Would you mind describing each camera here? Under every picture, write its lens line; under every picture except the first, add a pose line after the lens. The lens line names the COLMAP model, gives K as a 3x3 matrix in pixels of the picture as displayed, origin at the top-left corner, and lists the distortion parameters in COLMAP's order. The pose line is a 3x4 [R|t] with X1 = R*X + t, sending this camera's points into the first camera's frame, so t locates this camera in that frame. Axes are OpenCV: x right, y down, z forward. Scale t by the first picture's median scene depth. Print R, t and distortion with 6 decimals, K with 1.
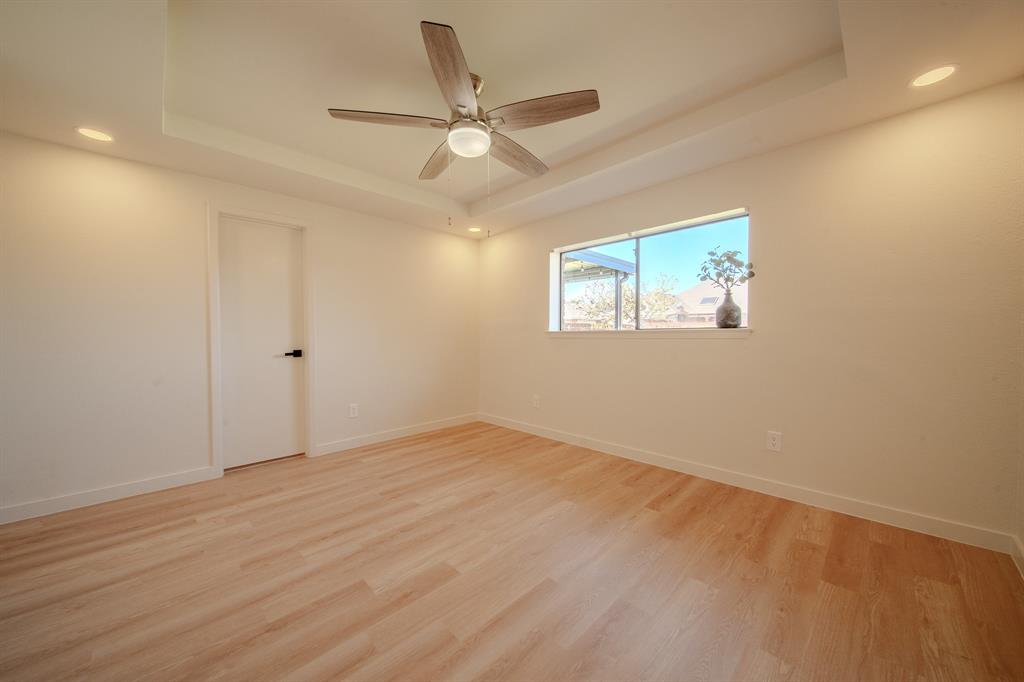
lens RADIAL K [[362.4, 0, 511.3], [0, 362.4, 337.7], [0, 0, 1]] dist [-0.001752, -0.000054]
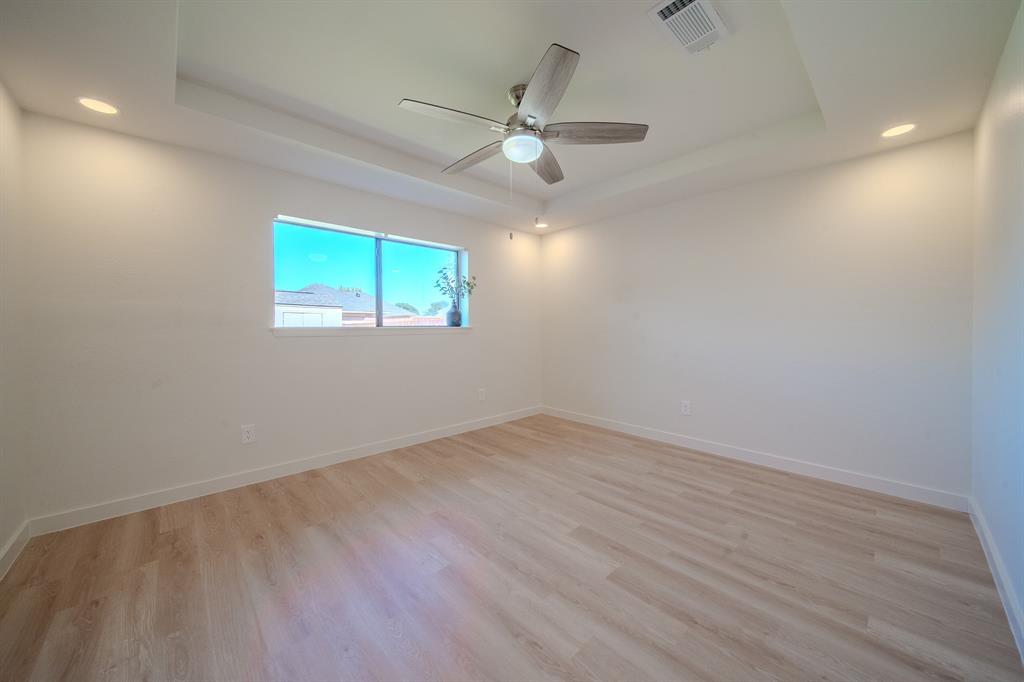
lens RADIAL K [[362.4, 0, 511.3], [0, 362.4, 337.7], [0, 0, 1]] dist [-0.001752, -0.000054]
pose [[0.033767, -0.021788, 0.999192, -0.848836], [0.015401, 0.999655, 0.021278, -0.009311], [-0.999311, 0.014670, 0.034091, 0.738829]]
